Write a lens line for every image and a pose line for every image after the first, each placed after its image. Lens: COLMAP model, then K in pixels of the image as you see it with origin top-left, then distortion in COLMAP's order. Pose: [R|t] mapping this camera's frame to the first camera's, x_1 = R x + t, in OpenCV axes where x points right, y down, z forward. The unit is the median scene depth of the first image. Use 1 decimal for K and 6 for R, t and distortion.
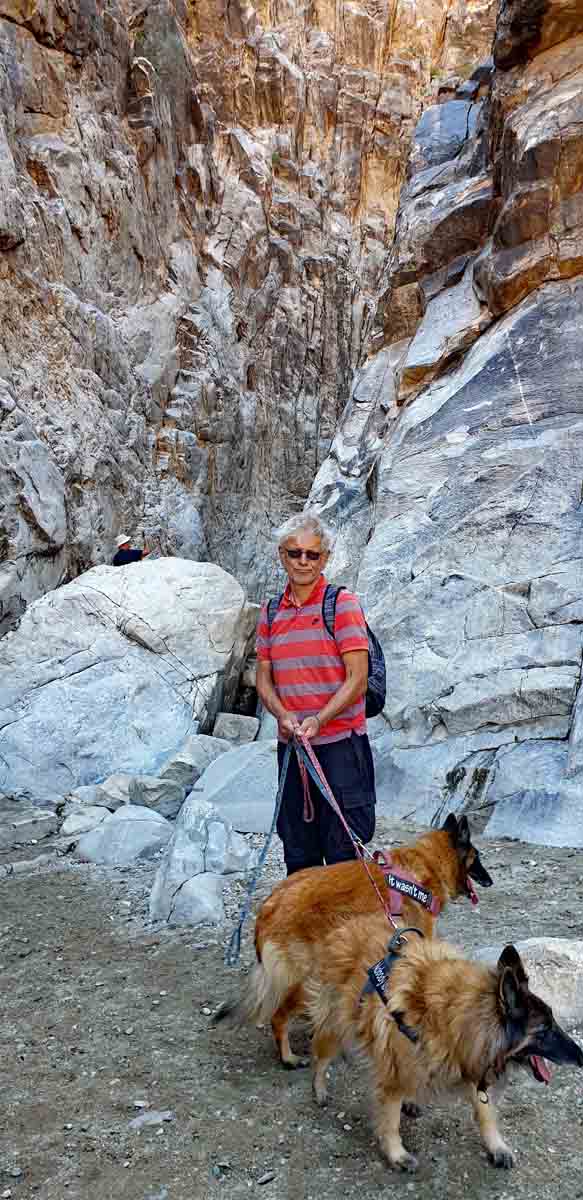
lens RADIAL K [[939.6, 0, 305.1], [0, 939.6, 645.0], [0, 0, 1]] dist [-0.011860, 0.018614]
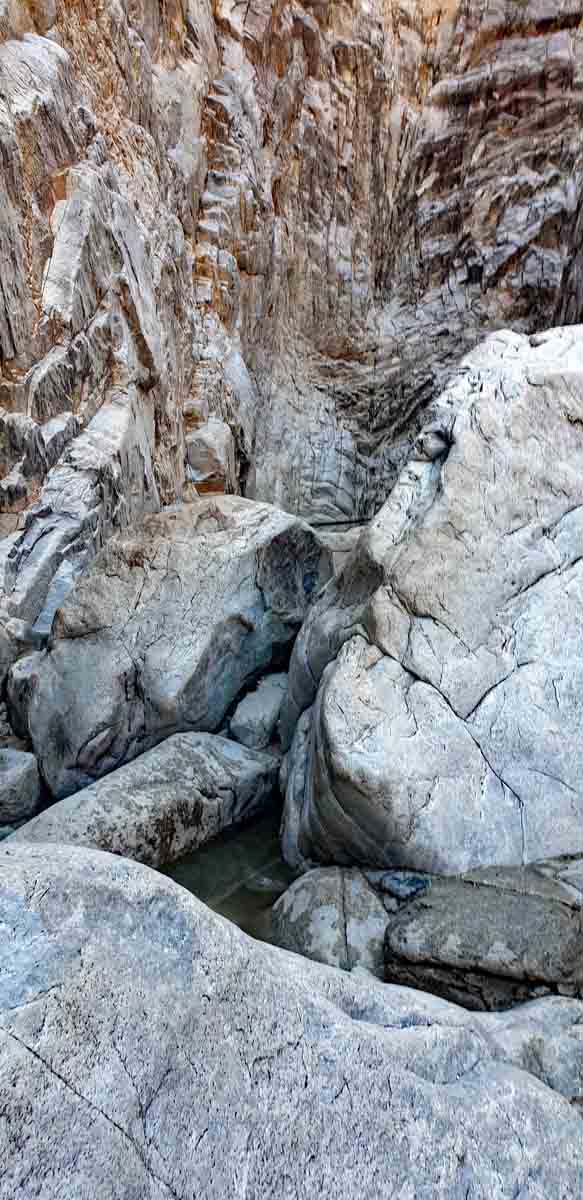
lens RADIAL K [[939.6, 0, 300.4], [0, 939.6, 643.1], [0, 0, 1]] dist [-0.011860, 0.018614]
pose [[0.992704, -0.030248, 0.116720, -0.168887], [0.019141, 0.995281, 0.095126, 0.010211], [-0.119046, -0.092198, 0.988599, 0.239241]]
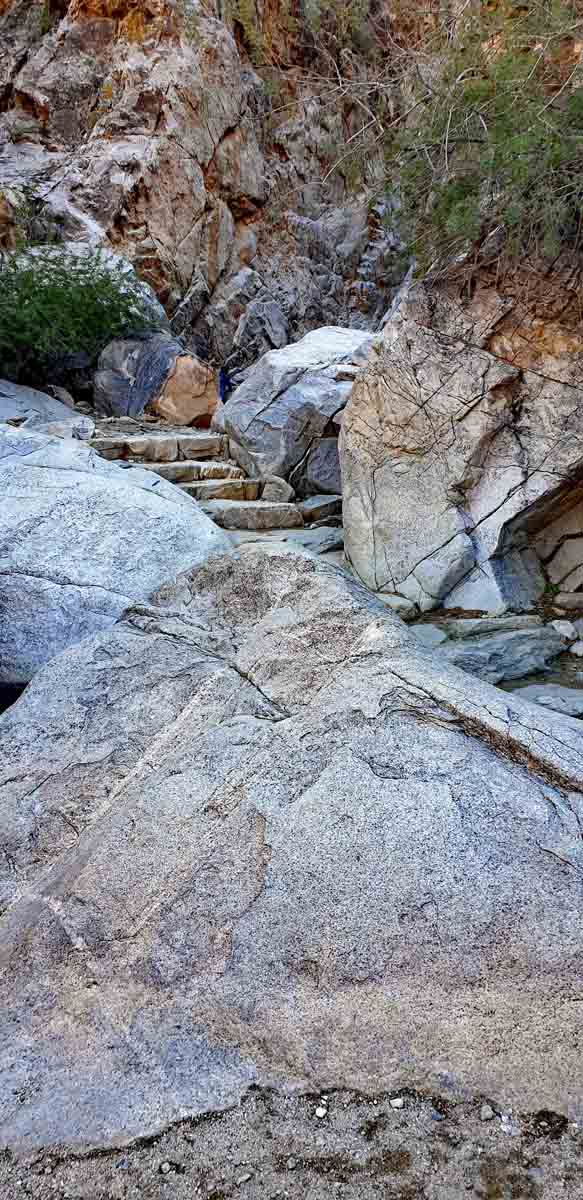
lens RADIAL K [[939.6, 0, 331.4], [0, 939.6, 640.0], [0, 0, 1]] dist [-0.011860, 0.018614]
pose [[0.959565, 0.071607, -0.272226, 0.327775], [-0.019356, 0.981598, 0.189974, 0.090470], [0.280820, -0.177023, 0.943294, -0.762668]]
